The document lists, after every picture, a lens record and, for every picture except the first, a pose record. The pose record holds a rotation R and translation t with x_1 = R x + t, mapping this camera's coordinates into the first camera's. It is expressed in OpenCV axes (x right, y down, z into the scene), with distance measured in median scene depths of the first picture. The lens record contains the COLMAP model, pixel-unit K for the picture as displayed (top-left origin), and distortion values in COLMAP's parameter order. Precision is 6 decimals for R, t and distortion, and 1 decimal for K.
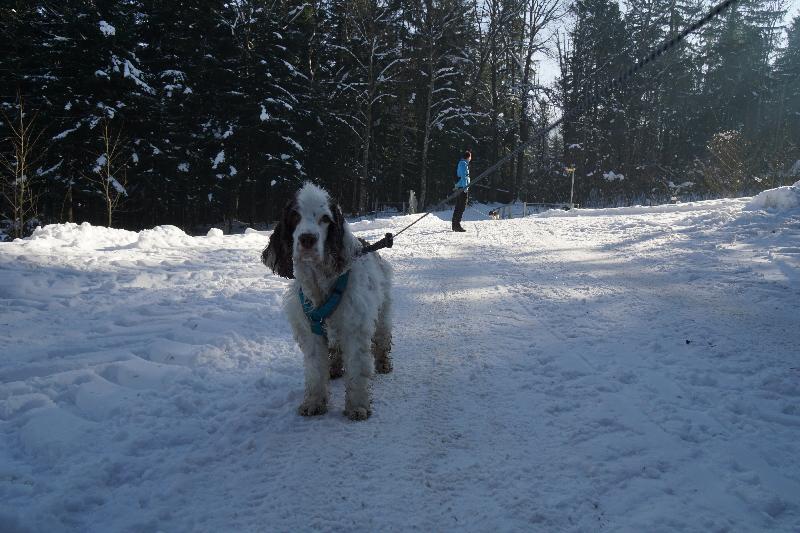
lens RADIAL K [[558.1, 0, 399.3], [0, 558.1, 262.3], [0, 0, 1]] dist [-0.148754, 0.125666]
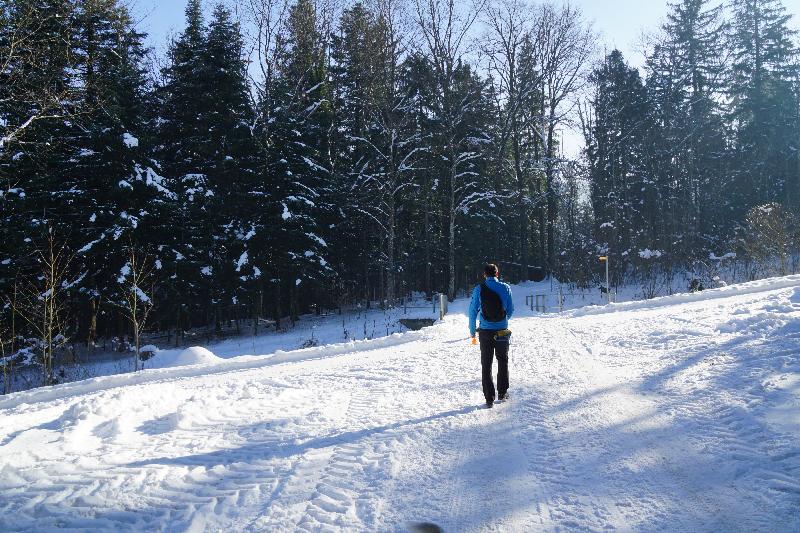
lens RADIAL K [[583.6, 0, 400.0], [0, 583.6, 266.5], [0, 0, 1]] dist [-0.138833, 0.133334]
pose [[0.997275, -0.058644, -0.044756, -0.000728], [0.052797, 0.991101, -0.122193, -0.031358], [0.051523, 0.119497, 0.991497, -0.011913]]
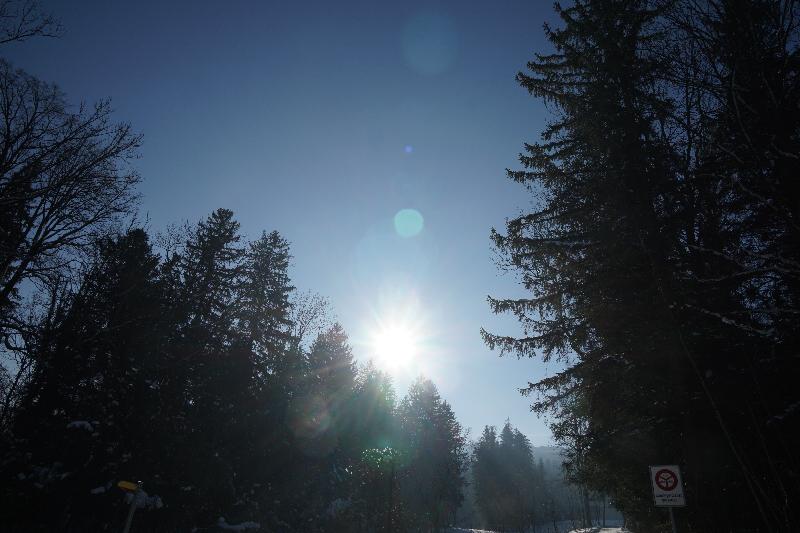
lens RADIAL K [[558.1, 0, 399.3], [0, 558.1, 262.3], [0, 0, 1]] dist [-0.148754, 0.125666]
pose [[0.594980, 0.411486, 0.690419, 0.087736], [0.013882, 0.853618, -0.520714, -0.073326], [-0.803621, 0.319398, 0.502173, 0.428832]]
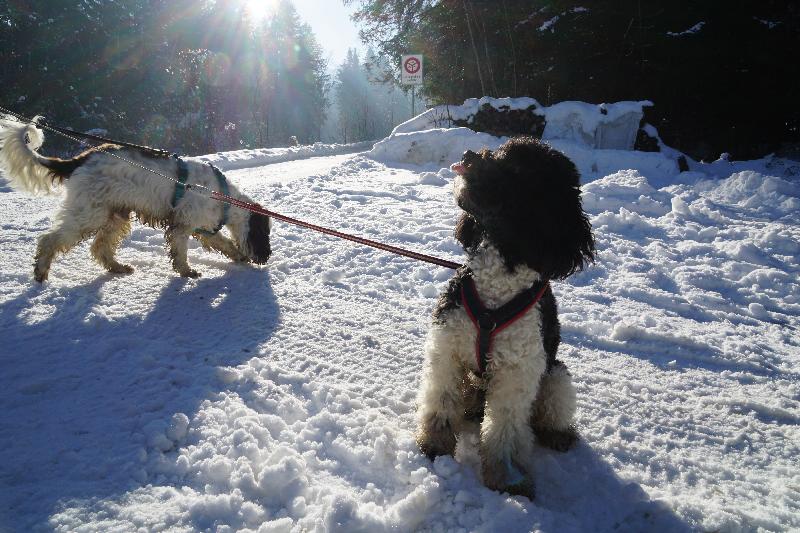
lens RADIAL K [[558.1, 0, 399.3], [0, 558.1, 262.3], [0, 0, 1]] dist [-0.148754, 0.125666]
pose [[0.409053, -0.140409, 0.901643, 0.054182], [0.076016, 0.989900, 0.119666, -0.031761], [-0.909339, 0.019590, 0.415595, 0.346736]]
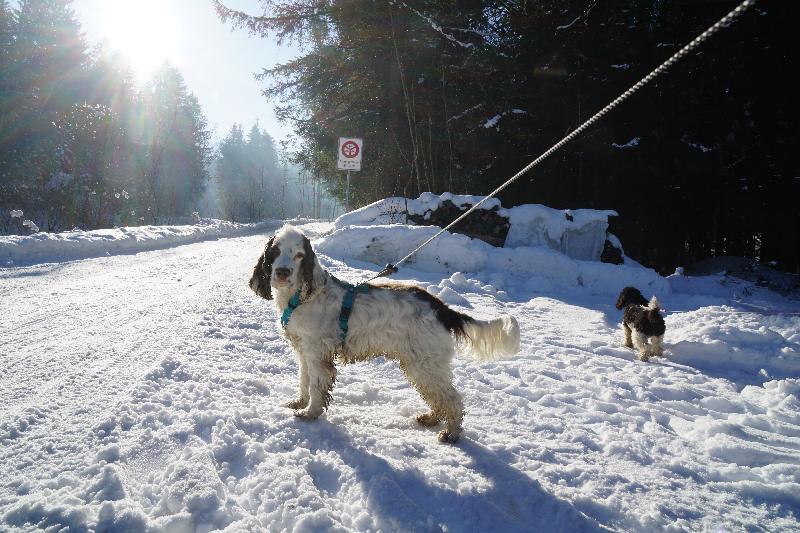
lens RADIAL K [[558.1, 0, 399.3], [0, 558.1, 262.3], [0, 0, 1]] dist [-0.148754, 0.125666]
pose [[0.192511, 0.011616, 0.981226, 0.080787], [0.017649, 0.999727, -0.015298, -0.043145], [-0.981136, 0.020263, 0.192254, 0.397845]]
